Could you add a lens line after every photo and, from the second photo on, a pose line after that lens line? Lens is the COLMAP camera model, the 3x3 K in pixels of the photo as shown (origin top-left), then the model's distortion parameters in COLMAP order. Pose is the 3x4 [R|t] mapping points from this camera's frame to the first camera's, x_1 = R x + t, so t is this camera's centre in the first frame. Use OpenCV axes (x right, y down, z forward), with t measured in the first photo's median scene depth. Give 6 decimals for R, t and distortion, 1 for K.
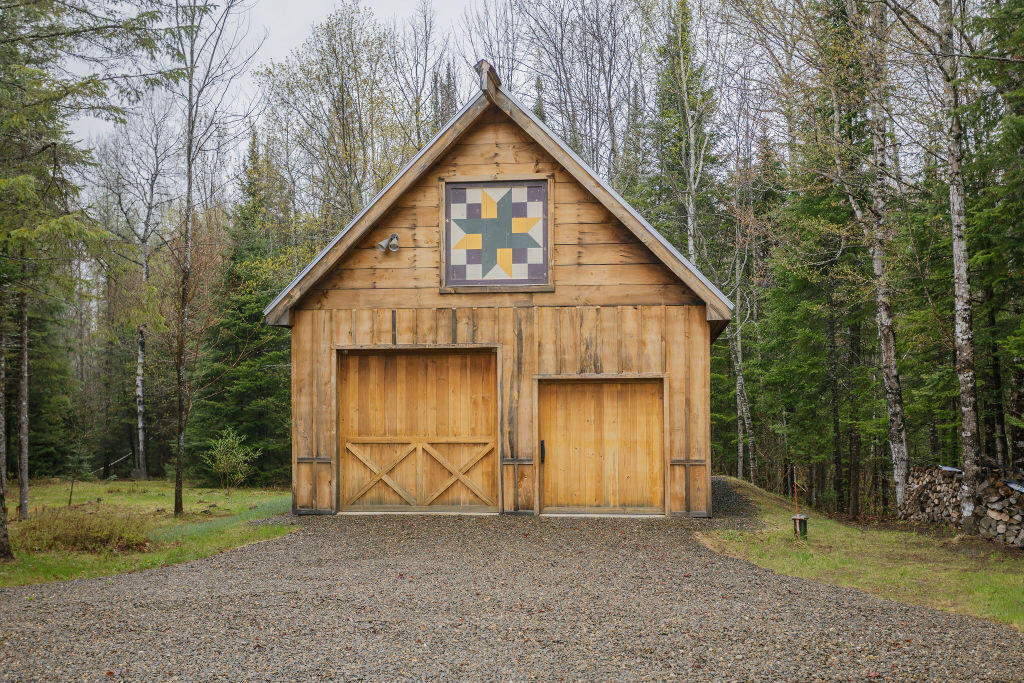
lens RADIAL K [[1209.5, 0, 512.0], [0, 1209.5, 341.5], [0, 0, 1]] dist [-0.010765, -0.009135]
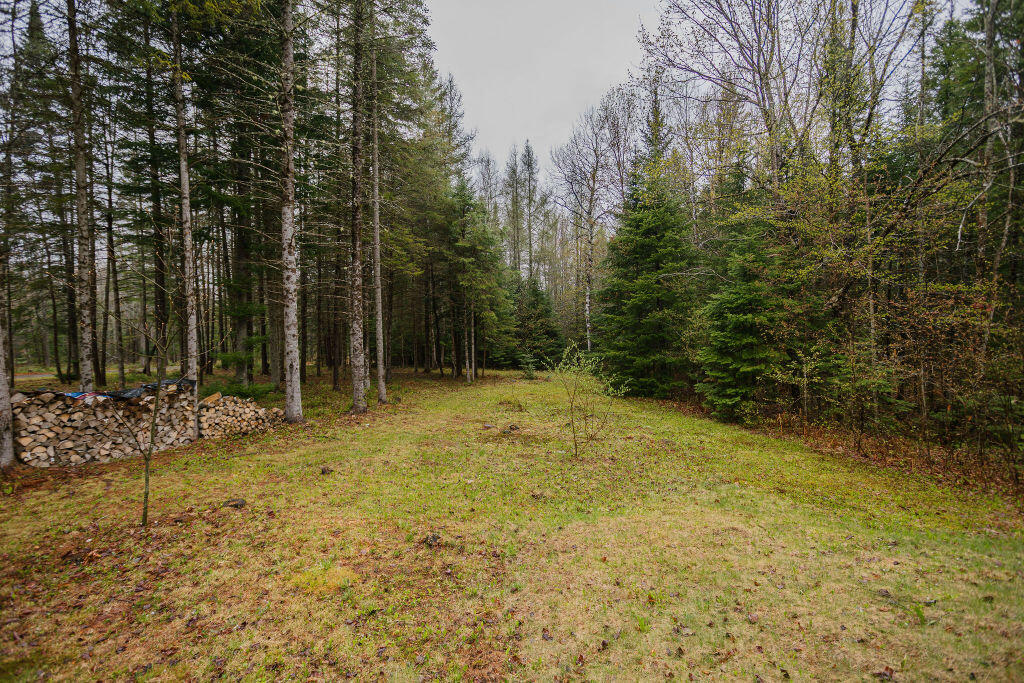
lens RADIAL K [[533.3, 0, 510.3], [0, 533.3, 336.1], [0, 0, 1]] dist [-0.054577, 0.030074]
pose [[0.871229, 0.006374, -0.490835, -0.096846], [0.027941, 0.997651, 0.062550, 0.036338], [0.490080, -0.068209, 0.869004, 0.548192]]
